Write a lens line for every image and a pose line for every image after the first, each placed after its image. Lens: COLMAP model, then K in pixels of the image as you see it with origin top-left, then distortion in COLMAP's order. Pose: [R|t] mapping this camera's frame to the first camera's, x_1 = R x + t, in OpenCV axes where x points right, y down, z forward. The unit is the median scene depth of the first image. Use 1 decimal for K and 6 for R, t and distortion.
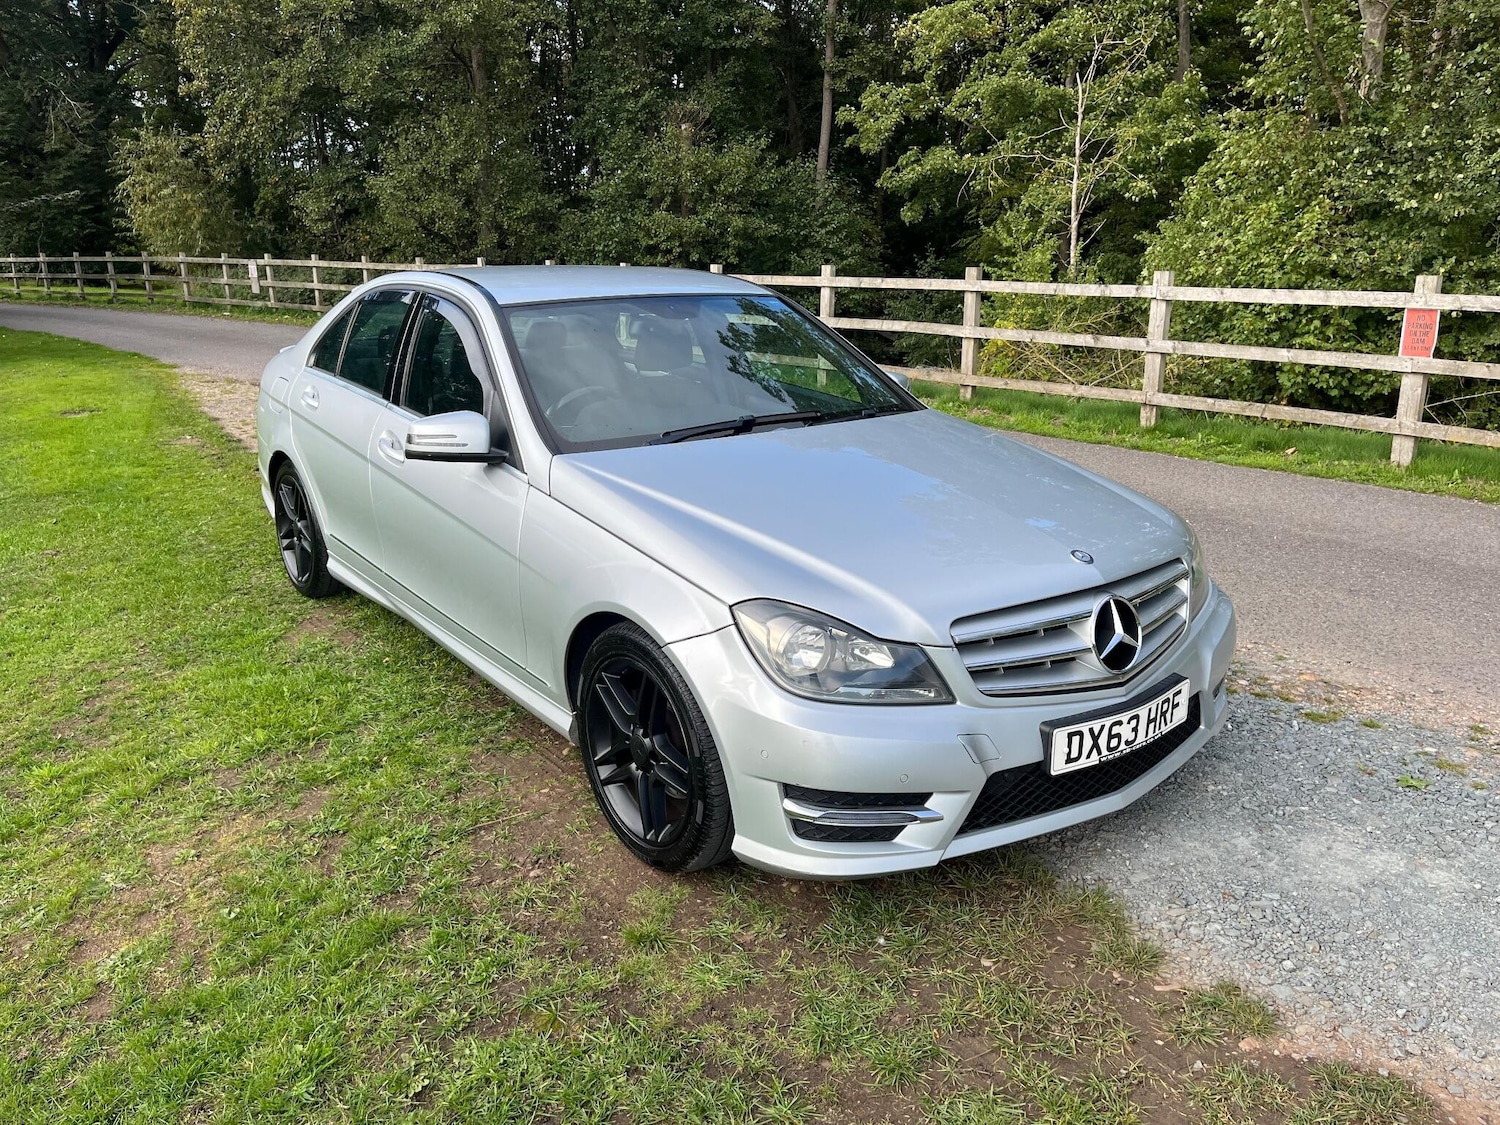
lens RADIAL K [[1263.6, 0, 737.5], [0, 1263.6, 542.4], [0, 0, 1]] dist [0.088376, -0.147870]
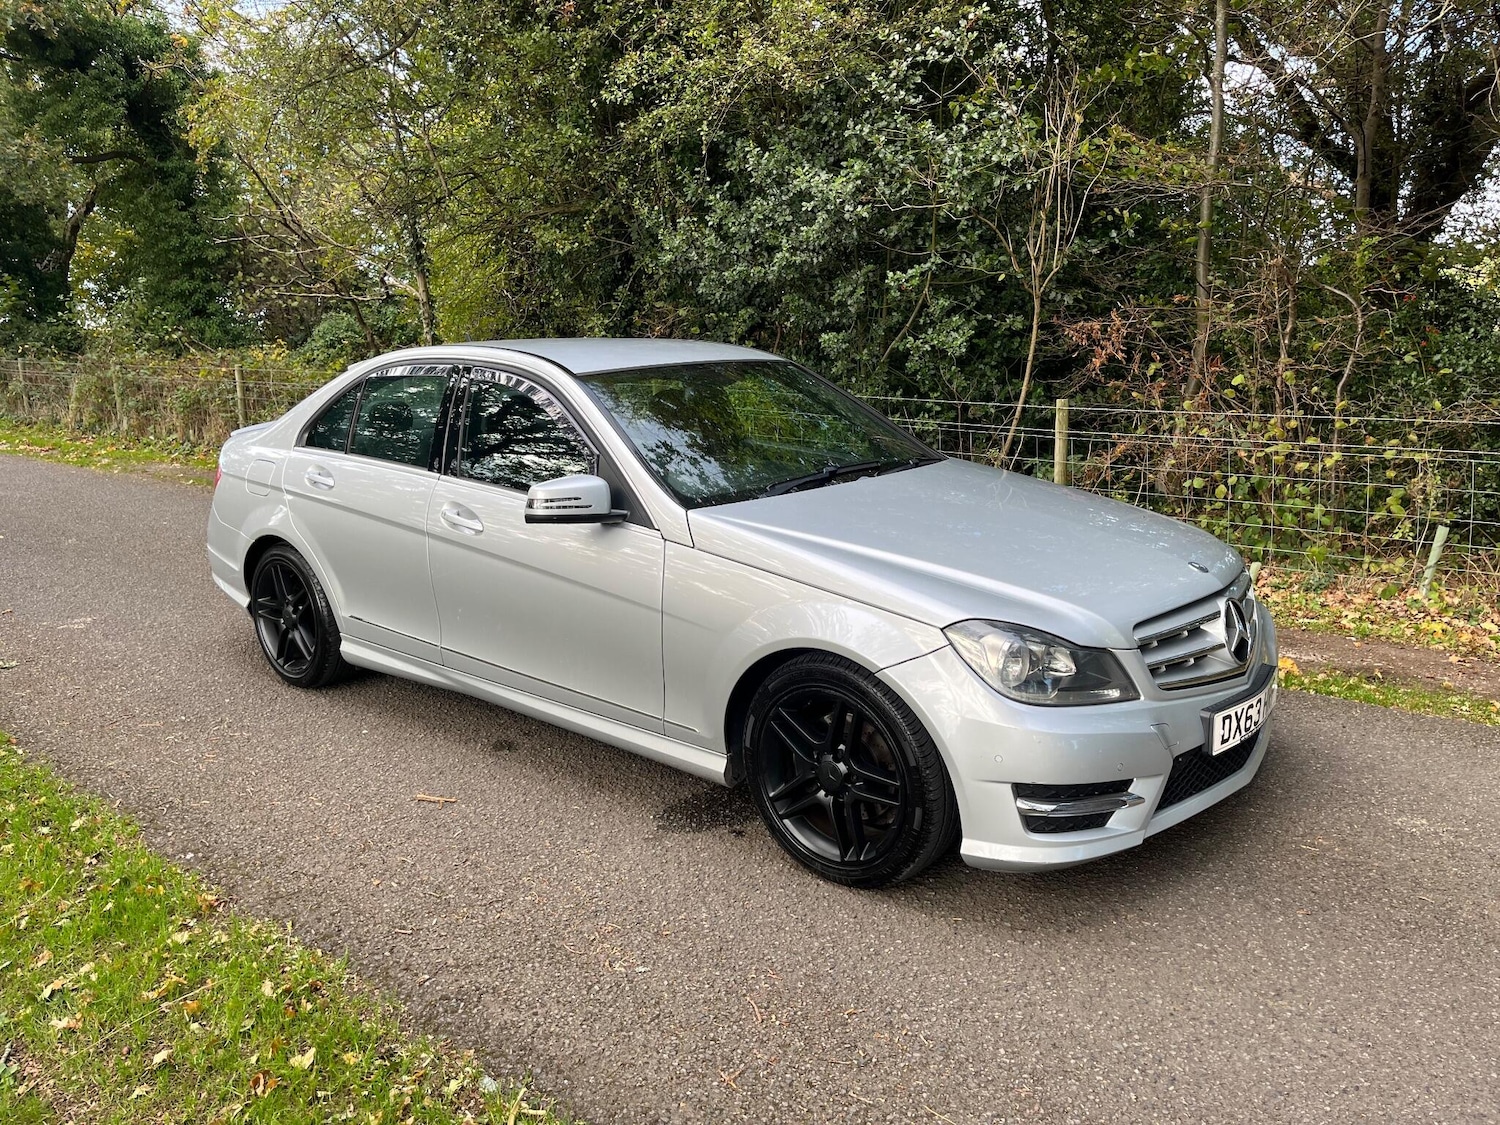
lens RADIAL K [[1263.6, 0, 737.5], [0, 1263.6, 542.4], [0, 0, 1]] dist [0.088376, -0.147870]
pose [[0.968349, -0.057673, 0.242846, -0.432842], [0.073719, 0.995620, -0.057505, 0.025719], [-0.238465, 0.073587, 0.968359, -0.028690]]
